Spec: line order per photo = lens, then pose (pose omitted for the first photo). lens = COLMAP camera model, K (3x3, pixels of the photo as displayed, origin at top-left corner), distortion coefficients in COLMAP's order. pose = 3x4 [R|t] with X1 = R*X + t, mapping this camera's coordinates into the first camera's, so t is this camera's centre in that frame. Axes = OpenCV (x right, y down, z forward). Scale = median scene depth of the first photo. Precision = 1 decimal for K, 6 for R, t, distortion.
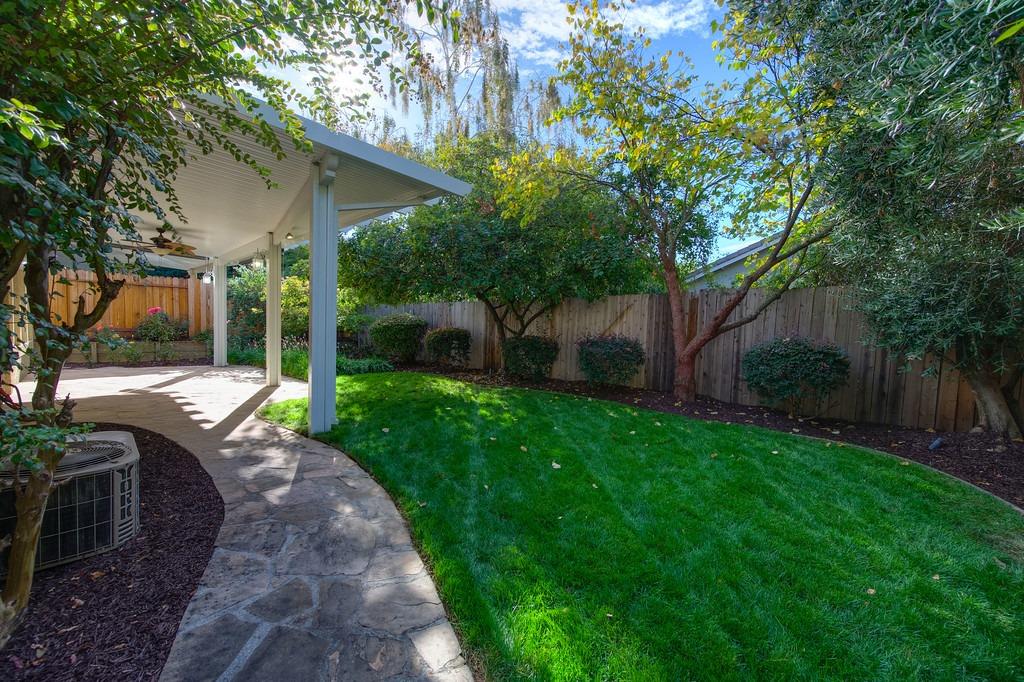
lens RADIAL K [[403.9, 0, 511.2], [0, 403.9, 340.6], [0, 0, 1]] dist [-0.001458, -0.000188]
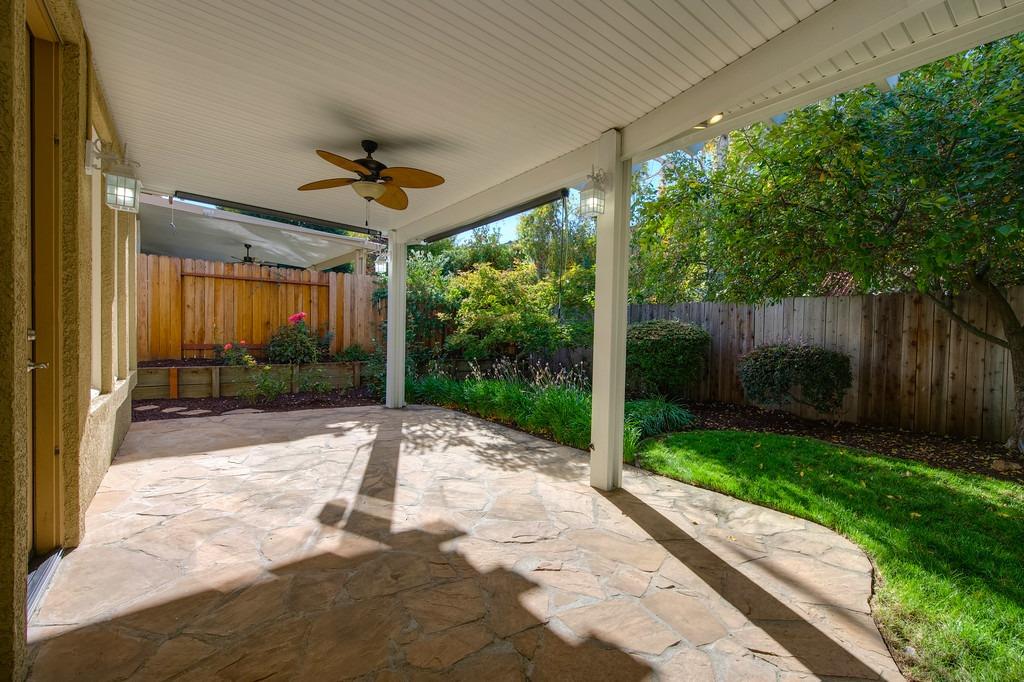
lens RADIAL K [[434.1, 0, 513.2], [0, 434.1, 342.3], [0, 0, 1]] dist [0.002851, 0.000107]
pose [[0.986310, 0.000270, -0.164902, -0.384563], [-0.002760, 0.999886, -0.014873, -0.023180], [0.164879, 0.015124, 0.986198, 0.330937]]
